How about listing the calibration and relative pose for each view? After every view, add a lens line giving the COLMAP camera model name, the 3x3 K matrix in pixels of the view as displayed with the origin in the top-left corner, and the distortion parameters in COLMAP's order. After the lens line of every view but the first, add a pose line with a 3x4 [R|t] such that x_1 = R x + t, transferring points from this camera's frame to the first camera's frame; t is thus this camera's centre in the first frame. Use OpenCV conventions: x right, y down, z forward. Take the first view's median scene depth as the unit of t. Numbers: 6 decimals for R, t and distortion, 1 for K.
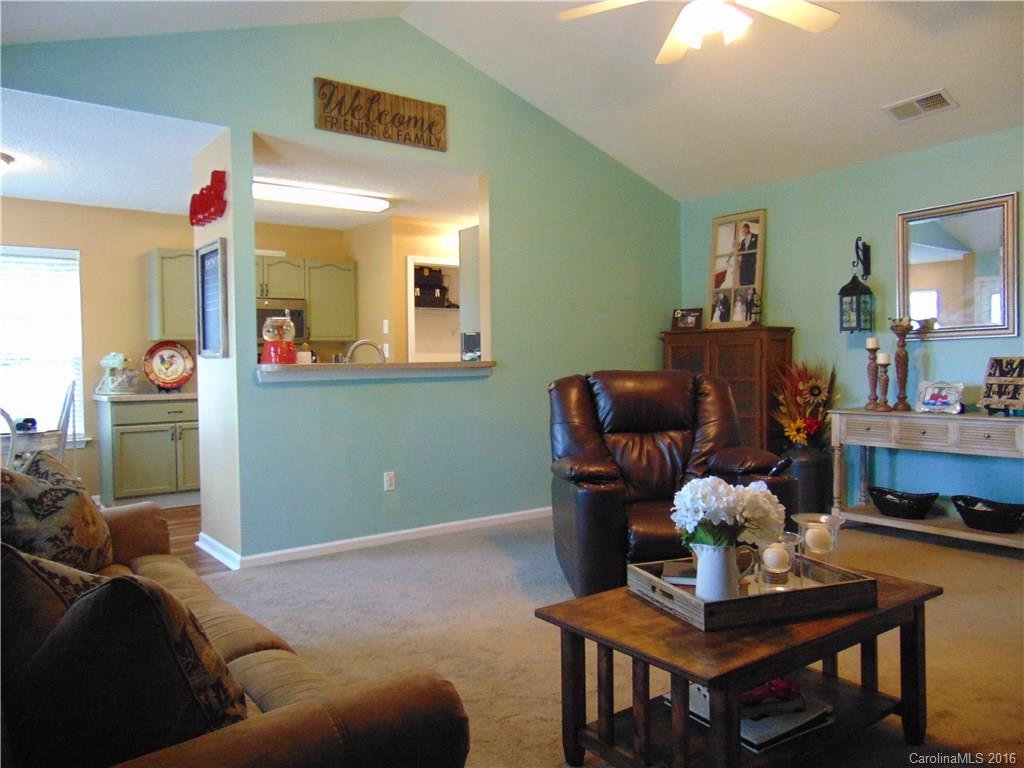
lens RADIAL K [[760.0, 0, 512.0], [0, 760.0, 384.0], [0, 0, 1]] dist [-0.048453, 0.081160]
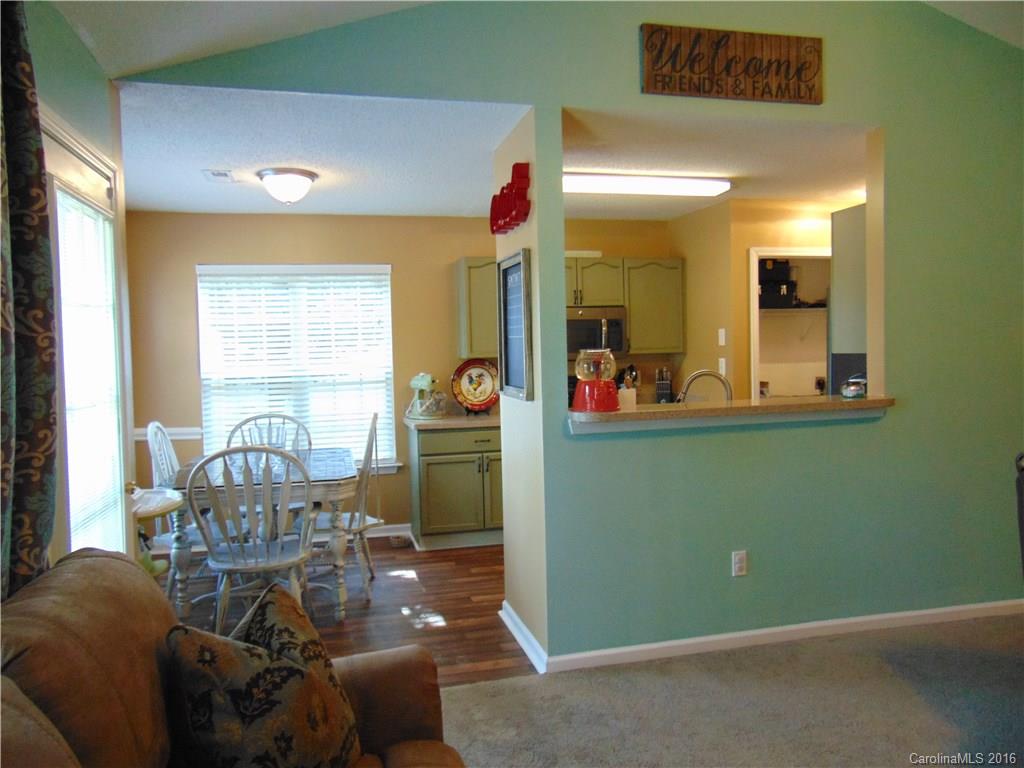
lens RADIAL K [[760.0, 0, 512.0], [0, 760.0, 384.0], [0, 0, 1]] dist [-0.048453, 0.081160]
pose [[0.918967, 0.008146, -0.394250, -0.075977], [0.001073, 0.999731, 0.023156, -0.063863], [0.394332, -0.021703, 0.918712, 0.240189]]
